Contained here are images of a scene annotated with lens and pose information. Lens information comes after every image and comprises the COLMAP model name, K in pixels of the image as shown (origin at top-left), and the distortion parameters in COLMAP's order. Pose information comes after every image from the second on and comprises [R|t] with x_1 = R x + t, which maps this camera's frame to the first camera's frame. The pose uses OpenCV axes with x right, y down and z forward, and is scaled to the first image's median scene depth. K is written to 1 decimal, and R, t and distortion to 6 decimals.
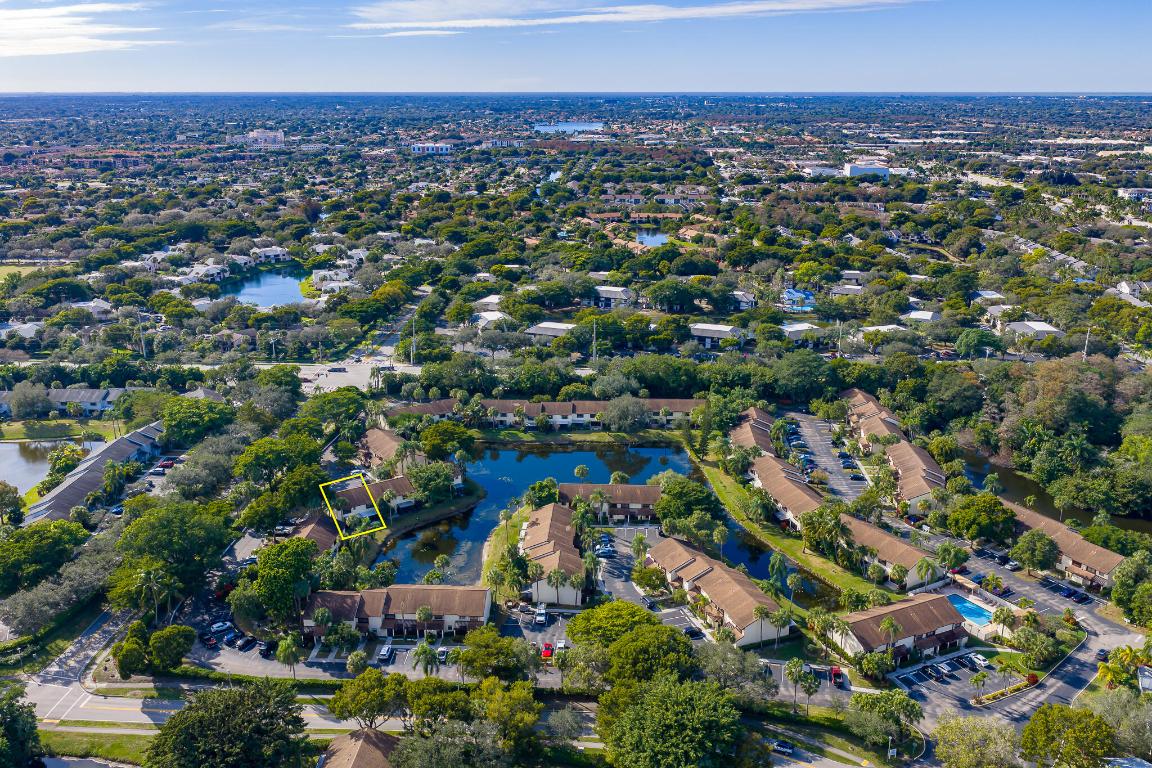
lens RADIAL K [[953.7, 0, 577.1], [0, 953.7, 367.6], [0, 0, 1]] dist [0.000683, 0.001065]
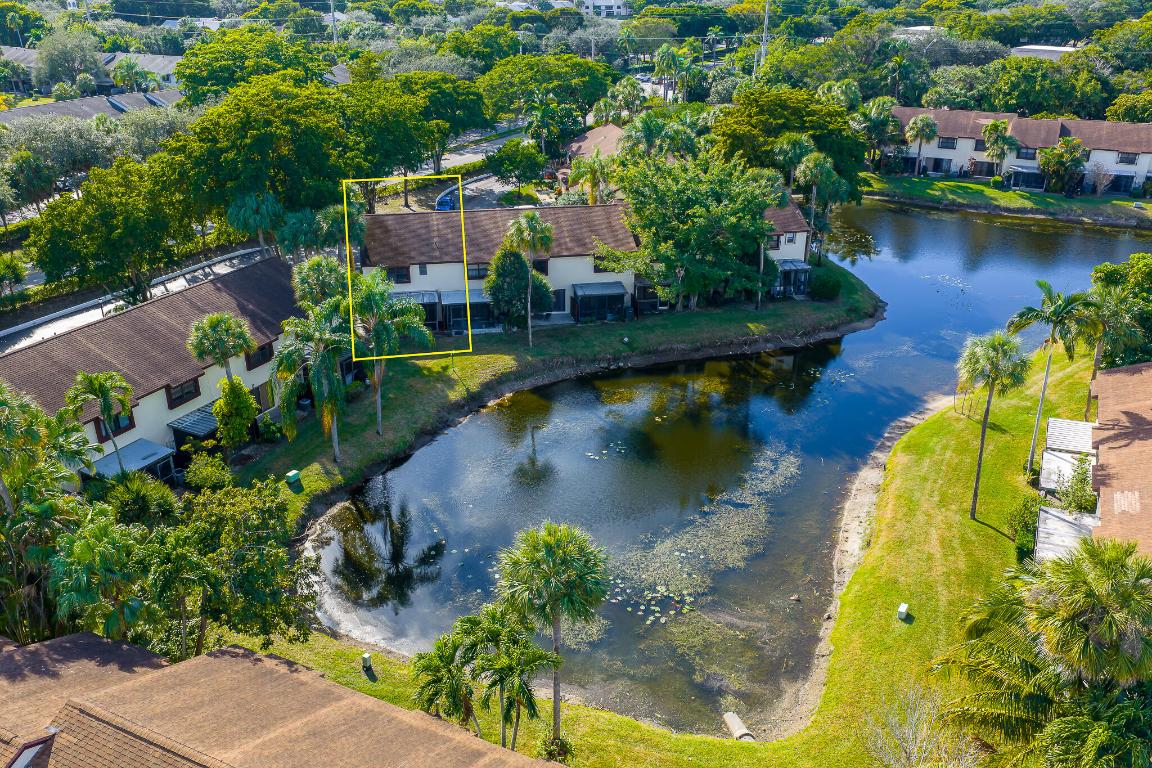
lens RADIAL K [[953.7, 0, 577.1], [0, 953.7, 367.6], [0, 0, 1]] dist [0.000683, 0.001065]
pose [[0.918336, 0.158469, -0.362693, -0.061132], [-0.114081, 0.983439, 0.140834, 0.103295], [0.379004, -0.087956, 0.921206, 0.587485]]
